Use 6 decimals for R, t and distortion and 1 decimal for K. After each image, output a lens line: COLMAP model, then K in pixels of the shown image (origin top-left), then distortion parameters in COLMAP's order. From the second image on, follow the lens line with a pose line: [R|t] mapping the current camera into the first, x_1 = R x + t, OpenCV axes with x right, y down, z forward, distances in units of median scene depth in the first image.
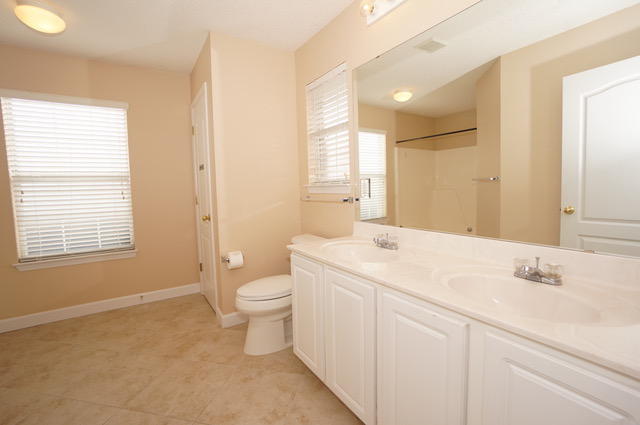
lens RADIAL K [[287.2, 0, 318.6], [0, 287.2, 208.7], [0, 0, 1]] dist [-0.049138, 0.015473]
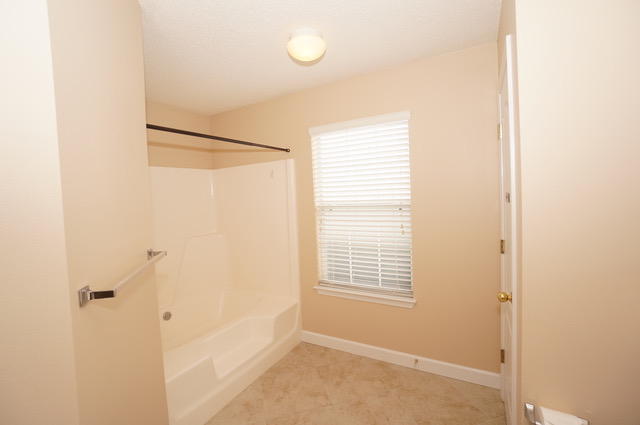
lens RADIAL K [[287.2, 0, 317.3], [0, 287.2, 209.3], [0, 0, 1]] dist [-0.049138, 0.015473]
pose [[0.466668, 0.046510, -0.883209, -0.110462], [-0.037157, 0.998766, 0.032962, -0.139971], [0.883652, 0.017435, 0.467820, 0.468543]]
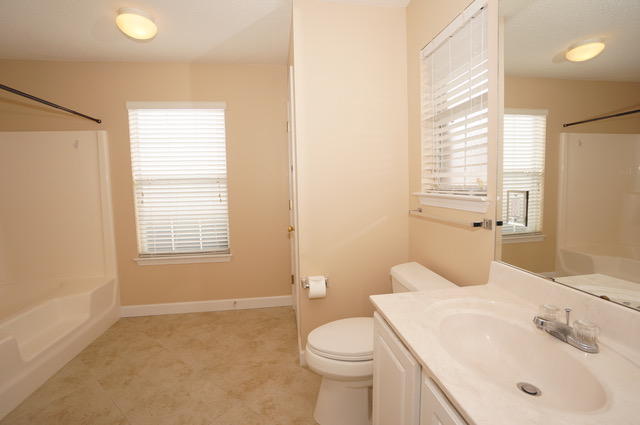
lens RADIAL K [[287.2, 0, 317.2], [0, 287.2, 207.7], [0, 0, 1]] dist [-0.049138, 0.015473]
pose [[0.910115, 0.040639, -0.412358, 0.026500], [-0.034198, 0.999151, 0.022991, -0.055423], [0.412942, -0.006822, 0.910732, 0.267476]]
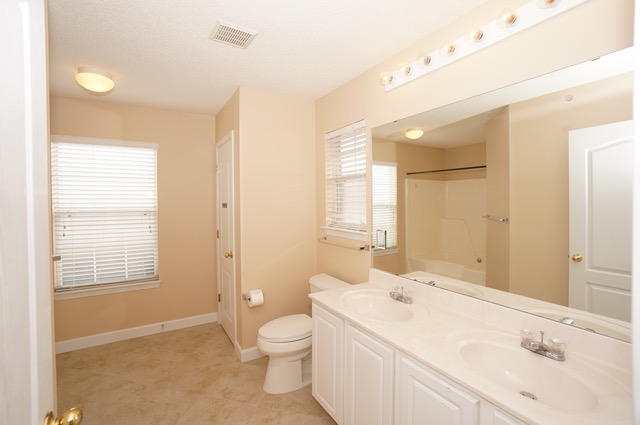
lens RADIAL K [[287.2, 0, 317.7], [0, 287.2, 207.3], [0, 0, 1]] dist [-0.049138, 0.015473]
pose [[0.999387, 0.020519, -0.028357, -0.037134], [-0.021927, 0.998495, -0.050269, -0.103652], [0.027283, 0.050860, 0.998333, -0.064937]]
